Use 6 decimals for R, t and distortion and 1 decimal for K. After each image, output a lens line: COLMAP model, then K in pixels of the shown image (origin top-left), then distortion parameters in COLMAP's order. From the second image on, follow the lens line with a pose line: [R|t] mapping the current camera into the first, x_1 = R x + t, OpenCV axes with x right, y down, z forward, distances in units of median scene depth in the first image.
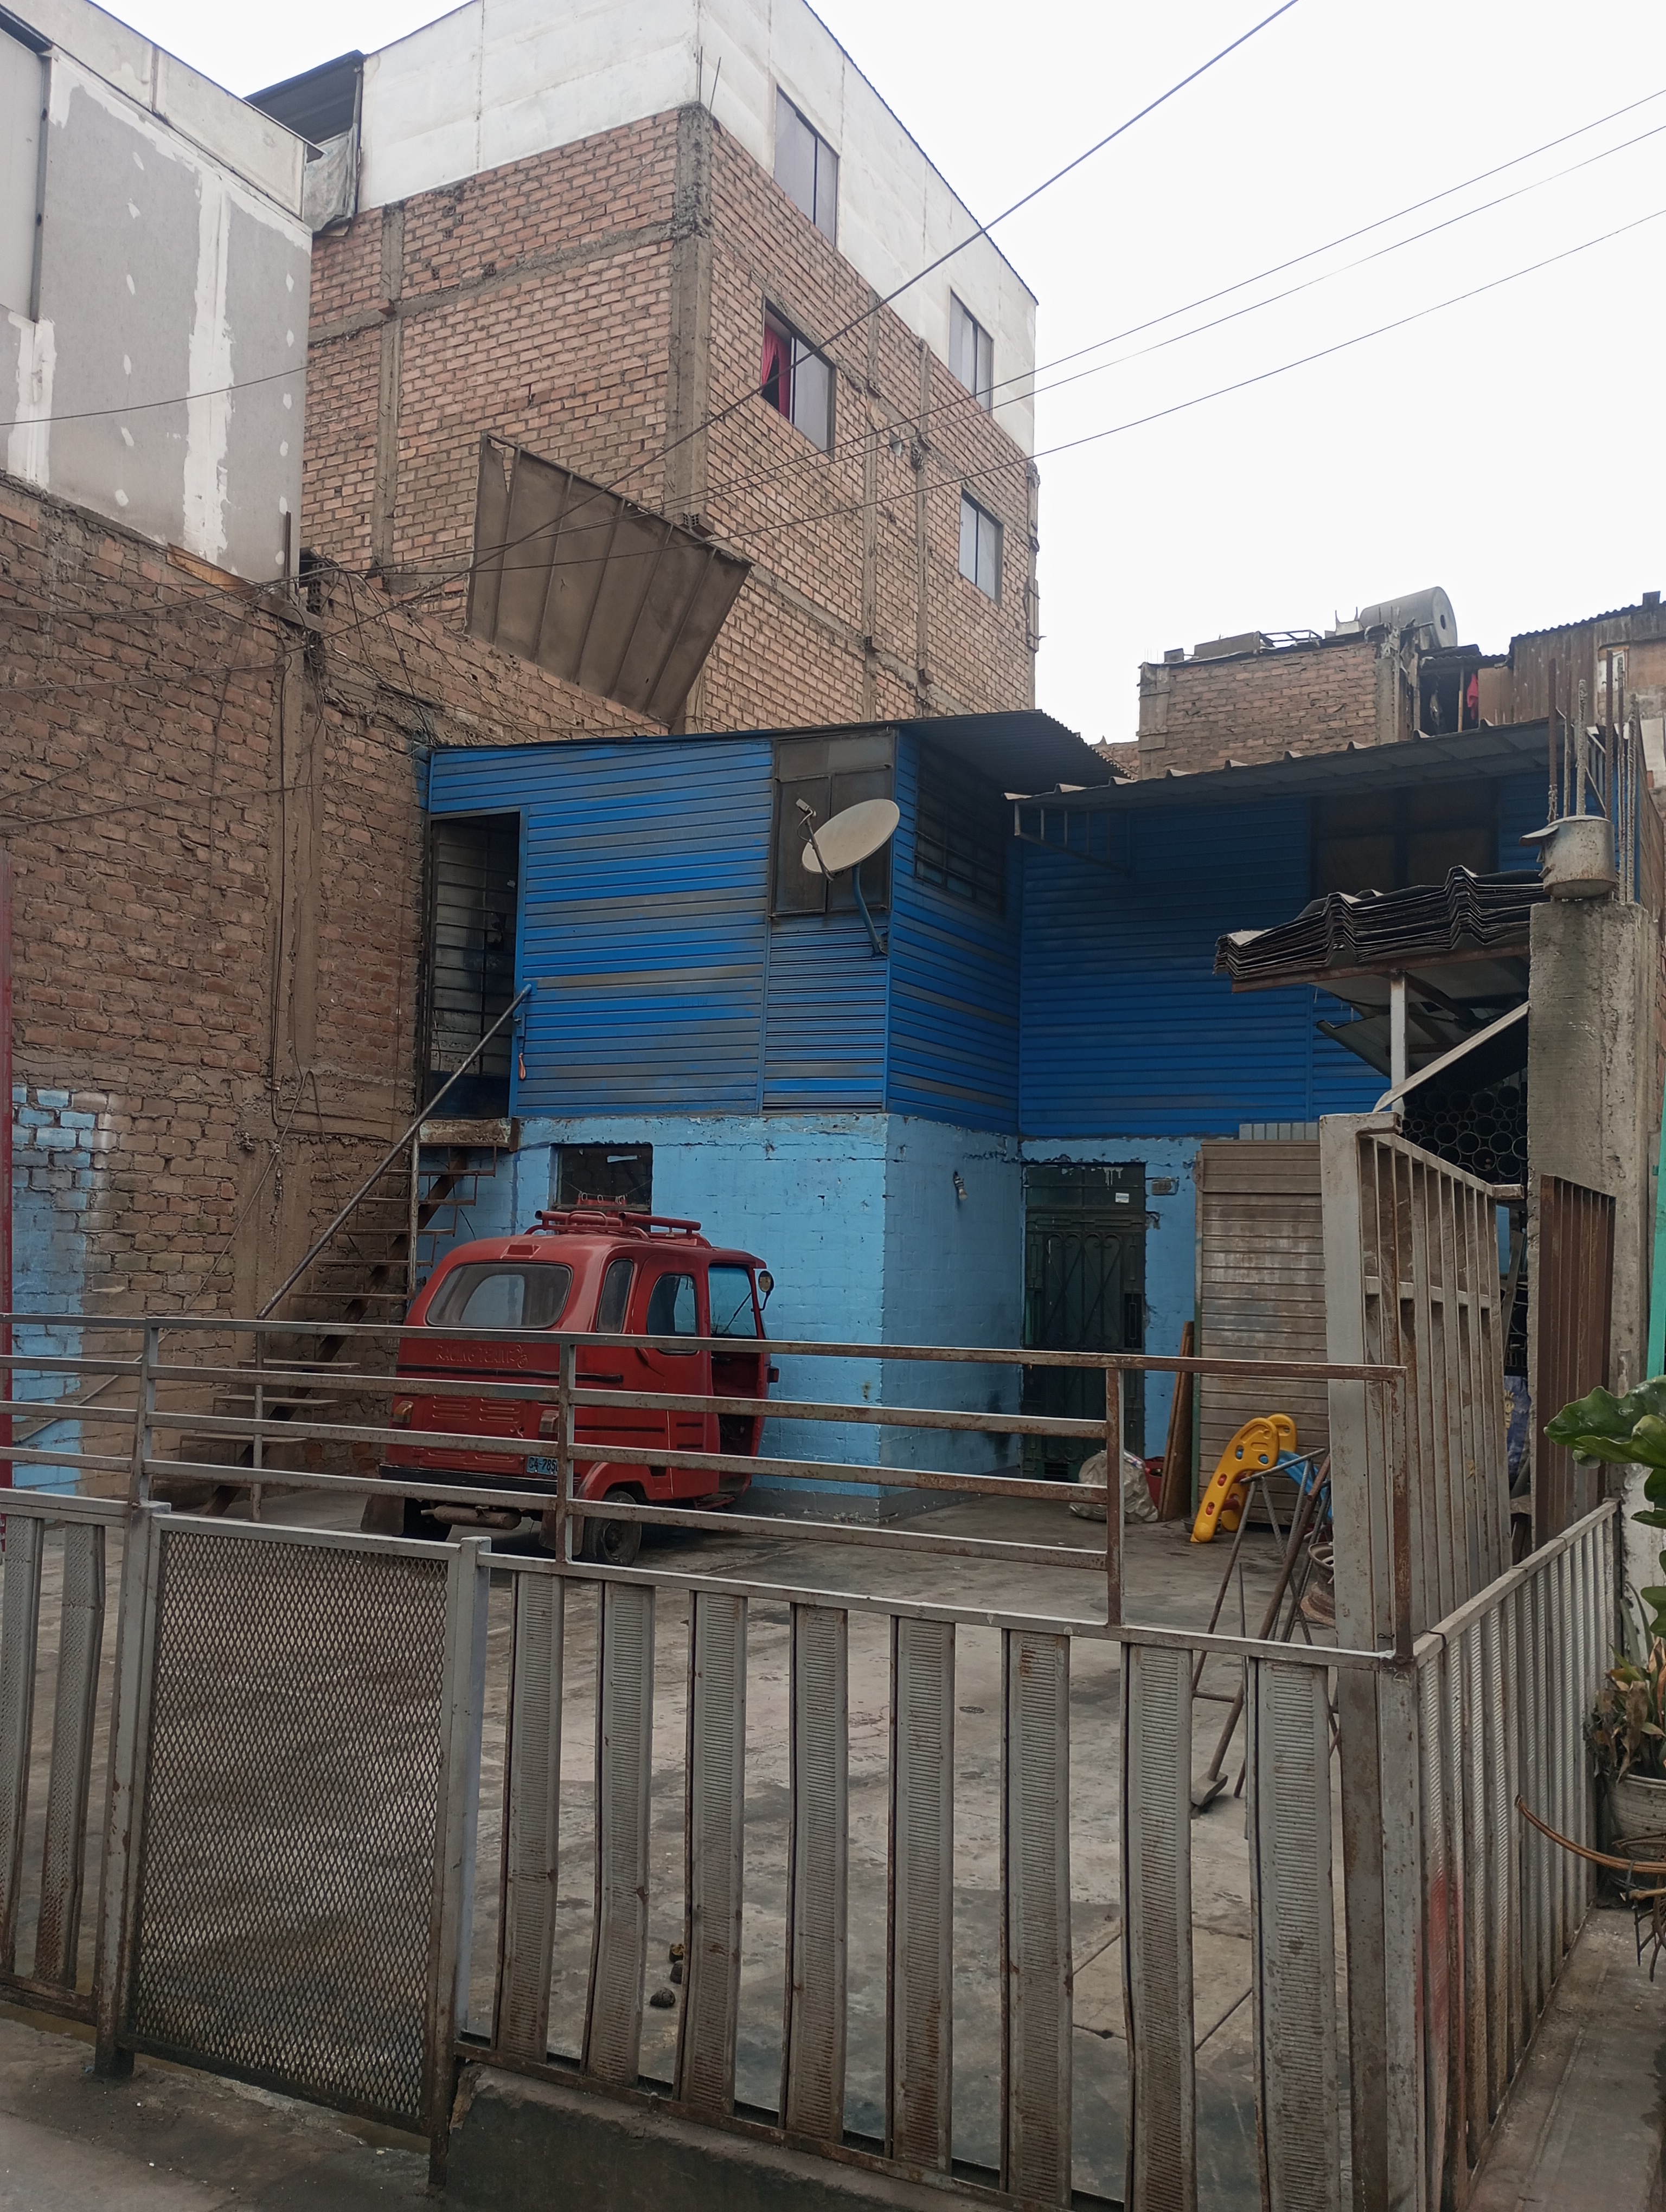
lens RADIAL K [[1861.2, 0, 833.2], [0, 1861.2, 1114.0], [0, 0, 1]] dist [0.045053, -0.033689]
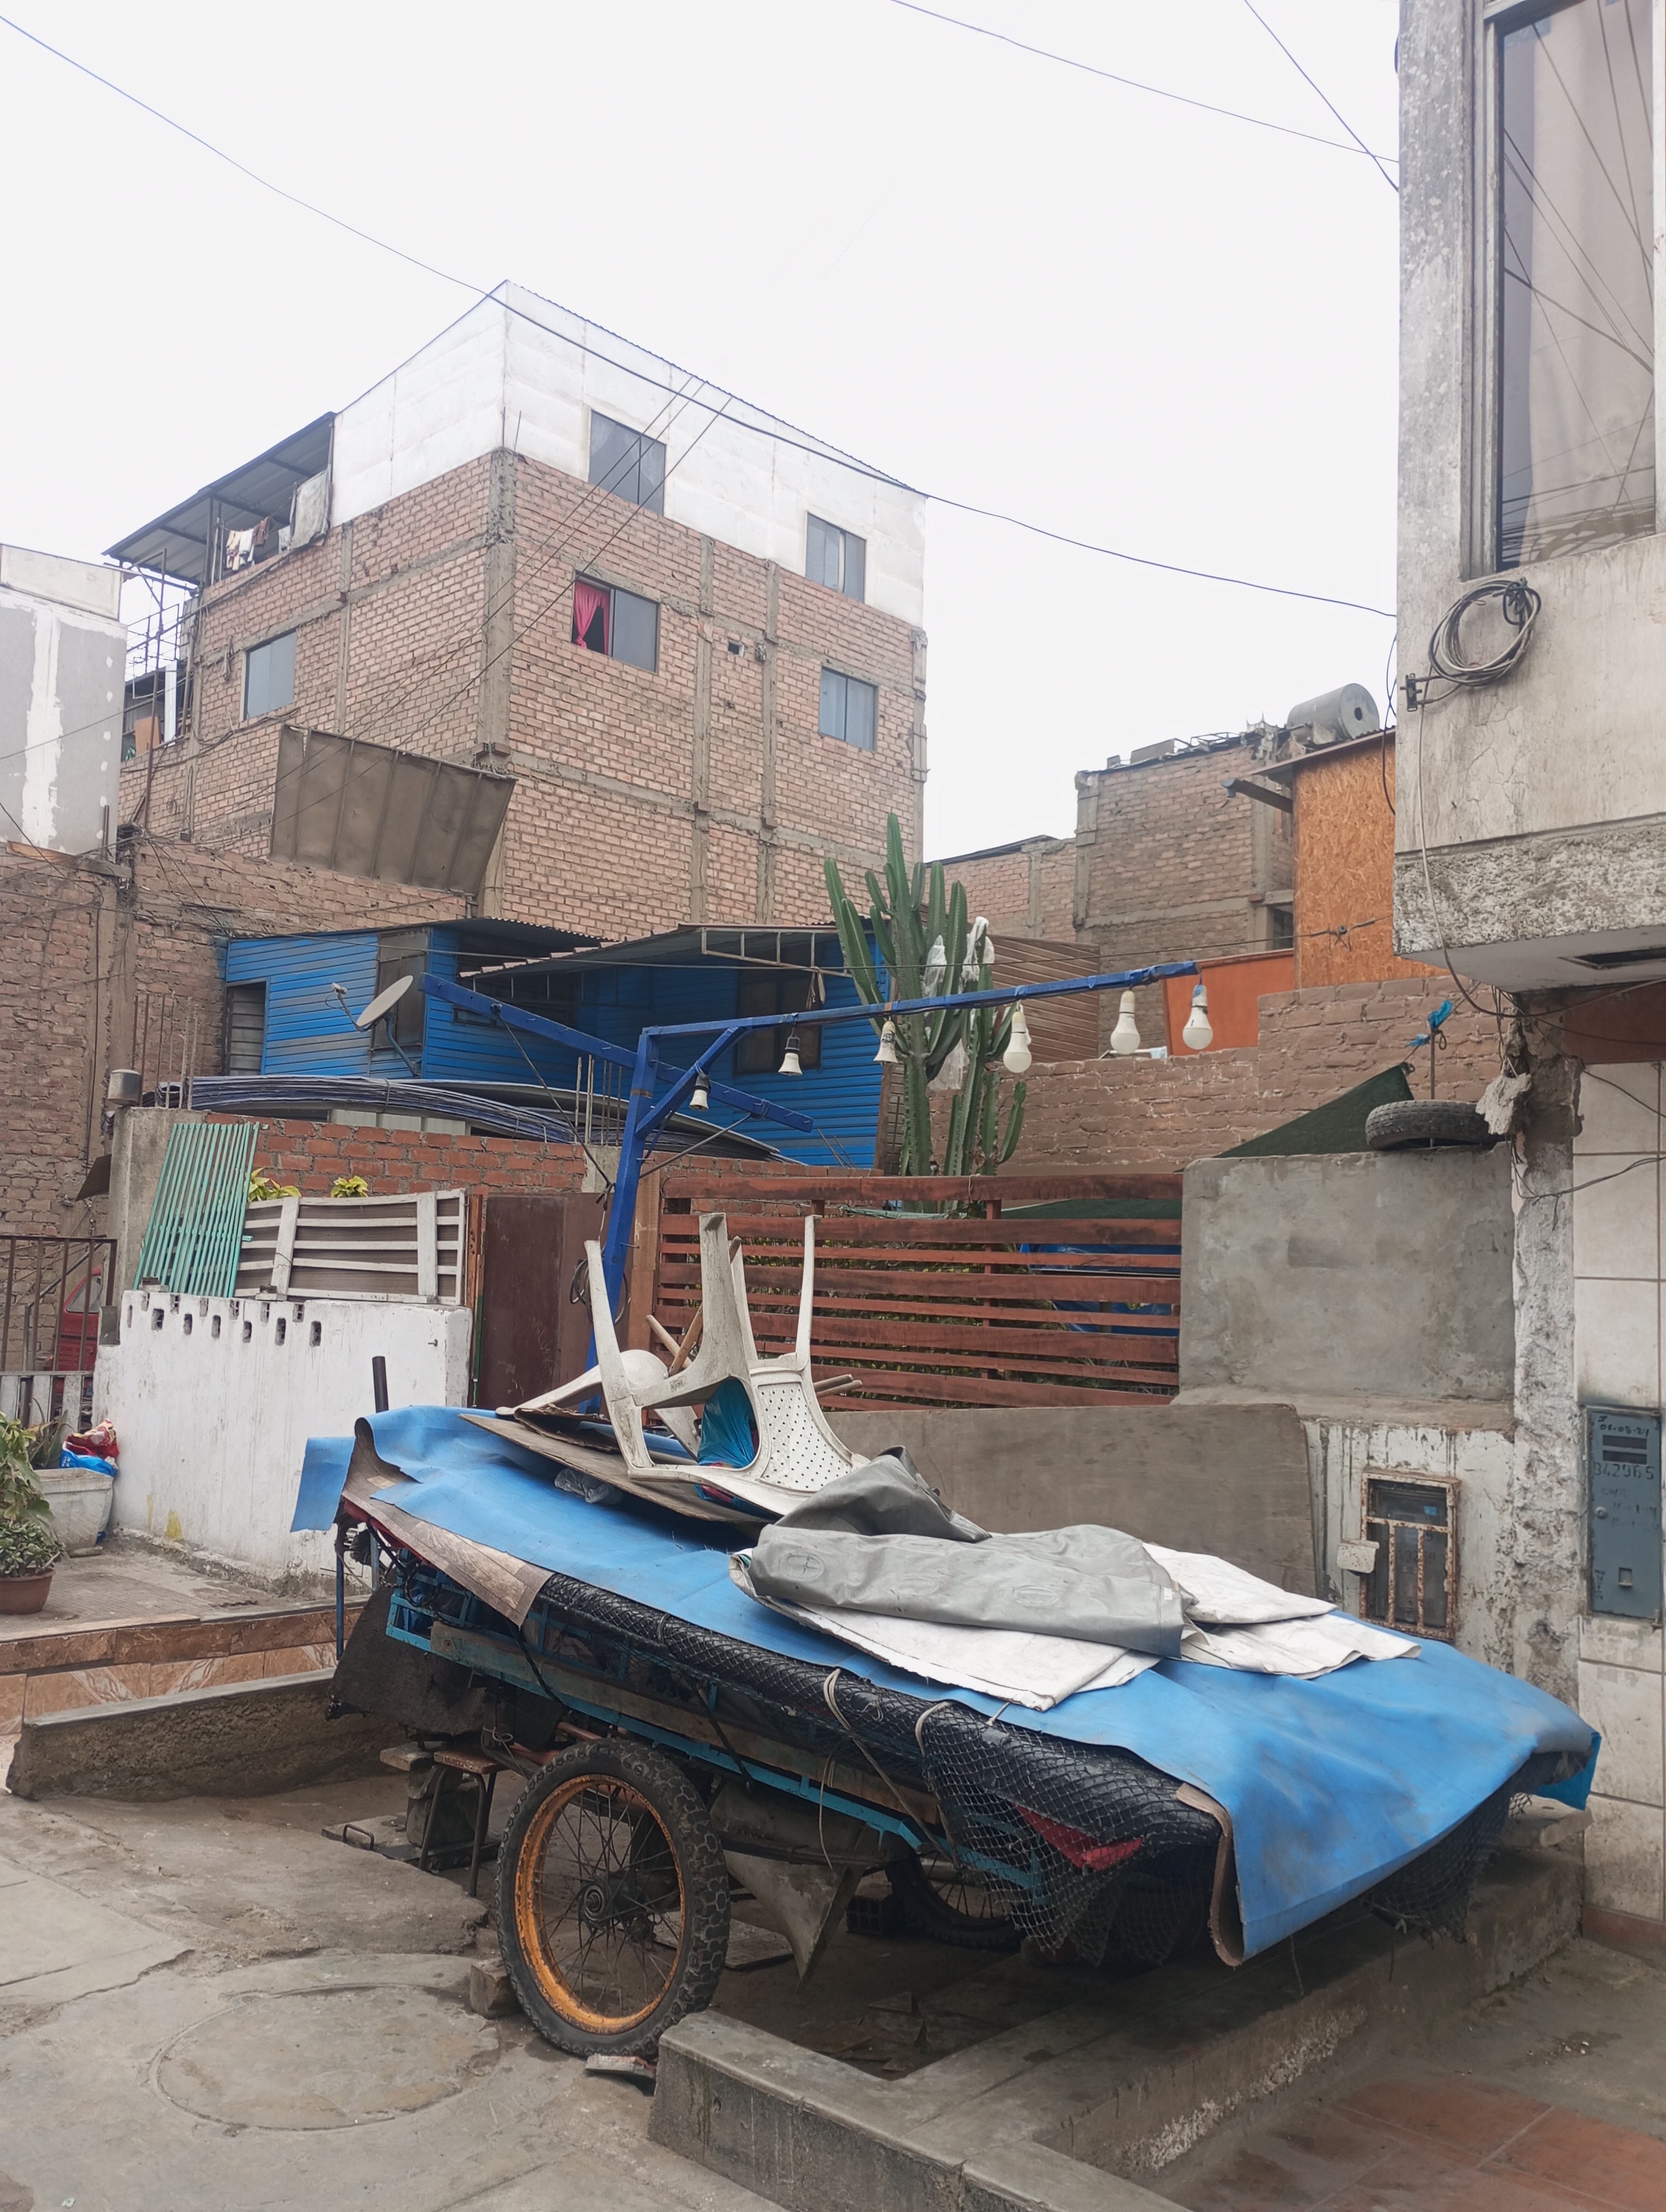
lens RADIAL K [[1861.2, 0, 834.2], [0, 1861.2, 1105.5], [0, 0, 1]] dist [0.045053, -0.033689]
pose [[0.965530, -0.021734, -0.259381, 0.515031], [0.016667, 0.999625, -0.021716, -0.014290], [0.259756, 0.016644, 0.965531, -0.271236]]
